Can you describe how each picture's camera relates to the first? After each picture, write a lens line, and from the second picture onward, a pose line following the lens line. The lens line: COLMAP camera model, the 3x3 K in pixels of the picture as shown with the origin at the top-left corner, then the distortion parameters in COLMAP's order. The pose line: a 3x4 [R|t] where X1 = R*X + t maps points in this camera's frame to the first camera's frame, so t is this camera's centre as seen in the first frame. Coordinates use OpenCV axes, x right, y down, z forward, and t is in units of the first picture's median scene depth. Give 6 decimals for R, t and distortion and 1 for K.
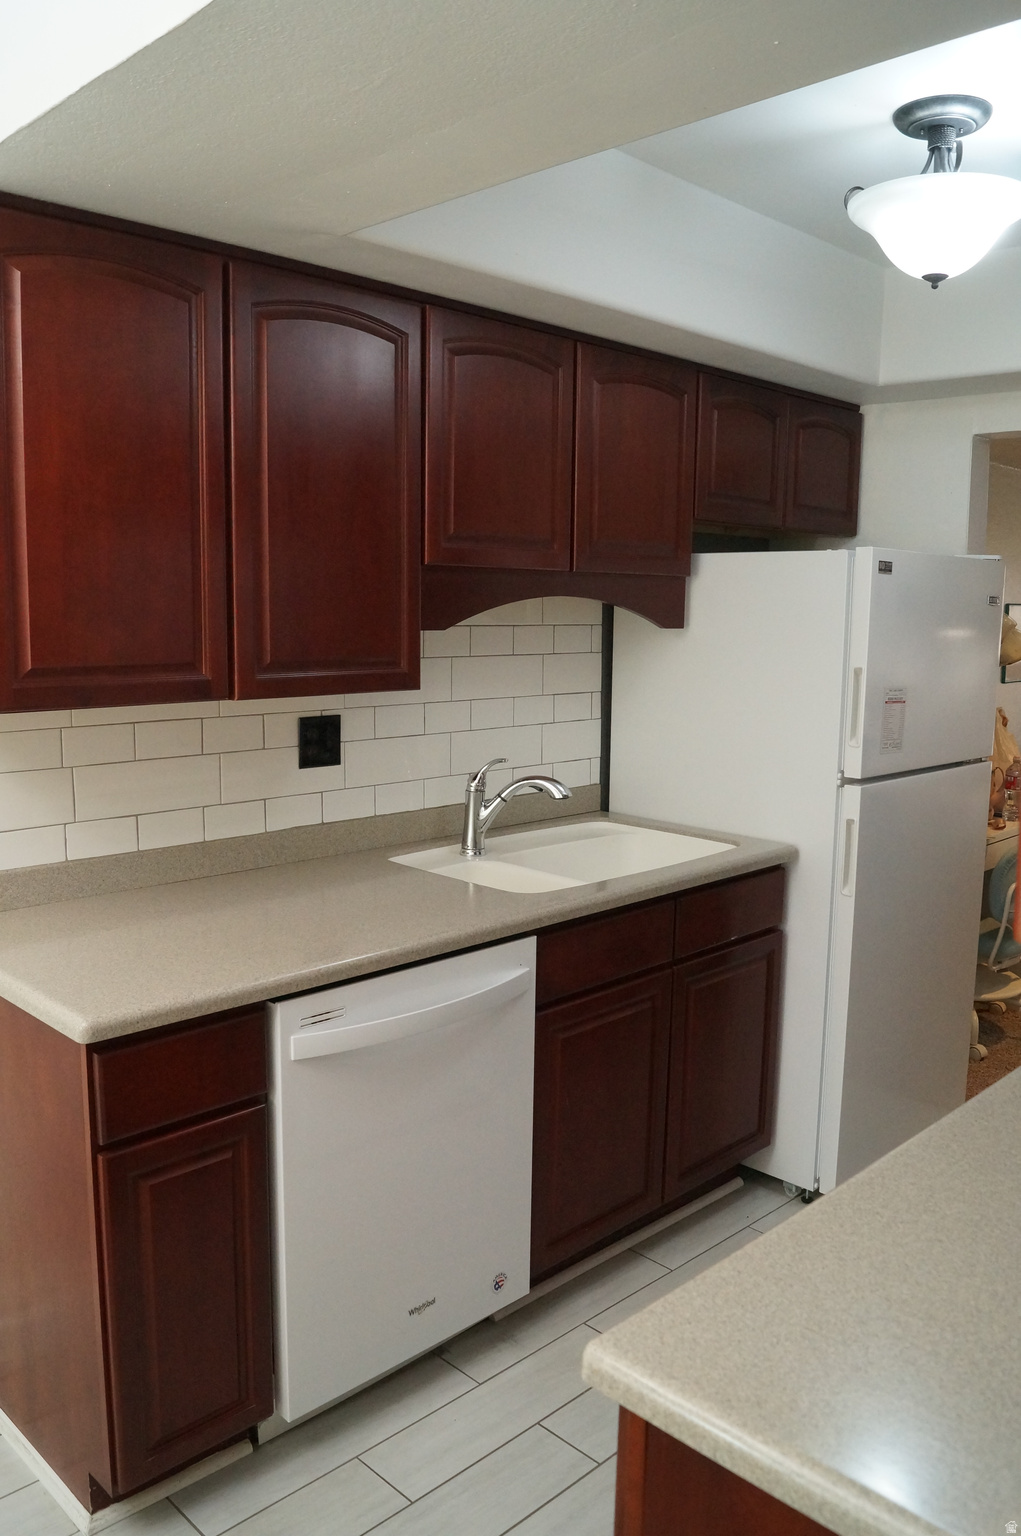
lens RADIAL K [[1209.3, 0, 512.4], [0, 1209.3, 780.4], [0, 0, 1]] dist [-0.082088, 0.011472]
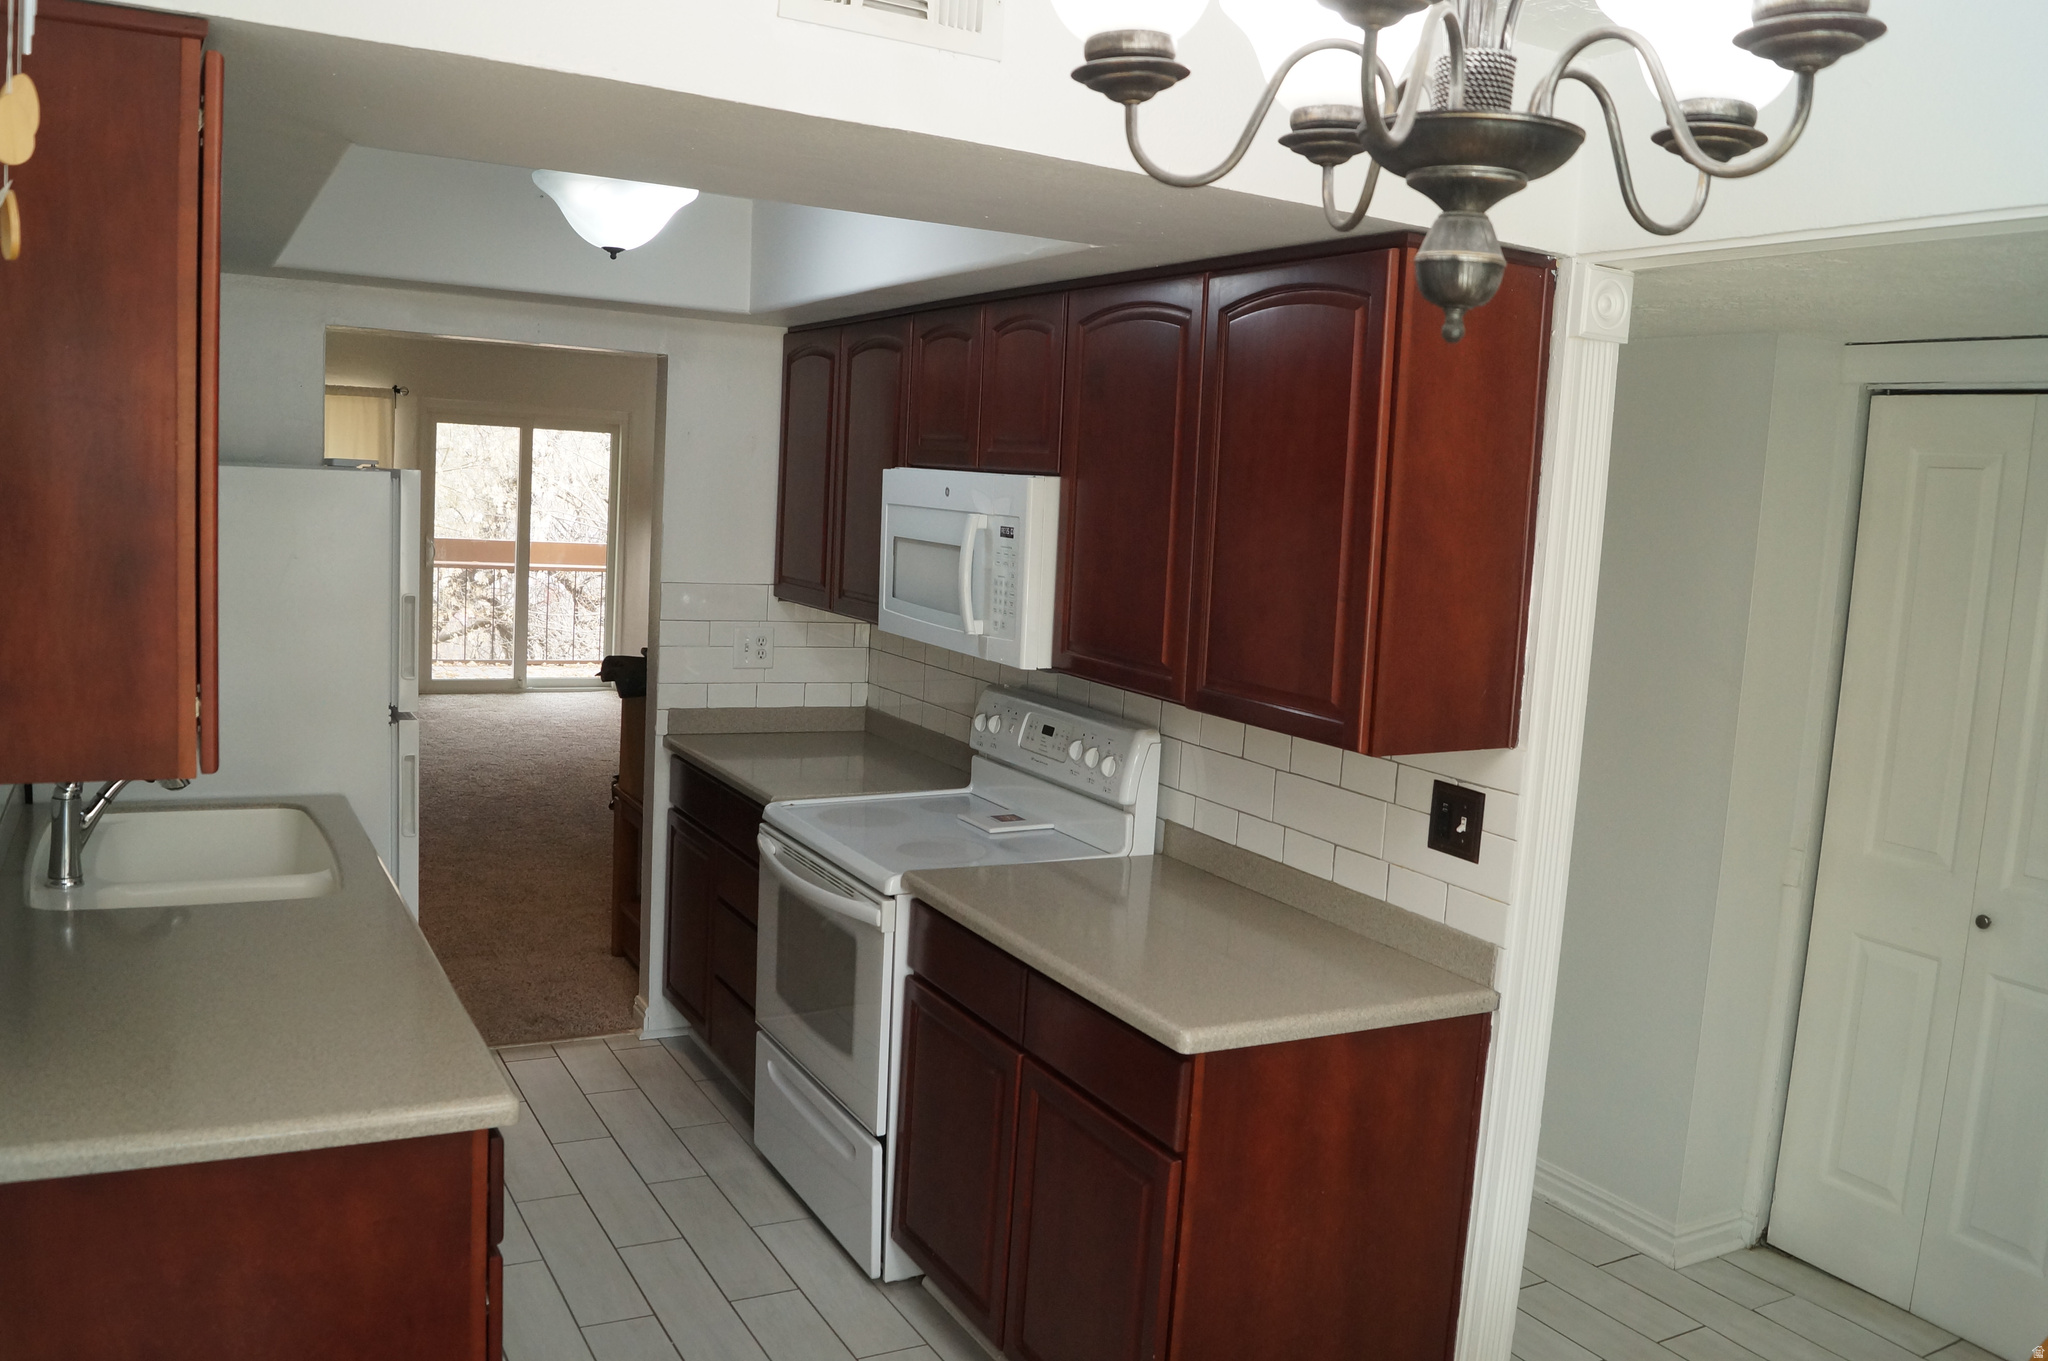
lens RADIAL K [[1612.4, 0, 1024.0], [0, 1612.4, 680.5], [0, 0, 1]] dist [-0.082088, 0.011472]
pose [[0.280536, -0.114080, 0.953040, -0.770415], [0.087041, 0.991845, 0.093104, -0.100568], [-0.955889, 0.056834, 0.288178, 0.172472]]
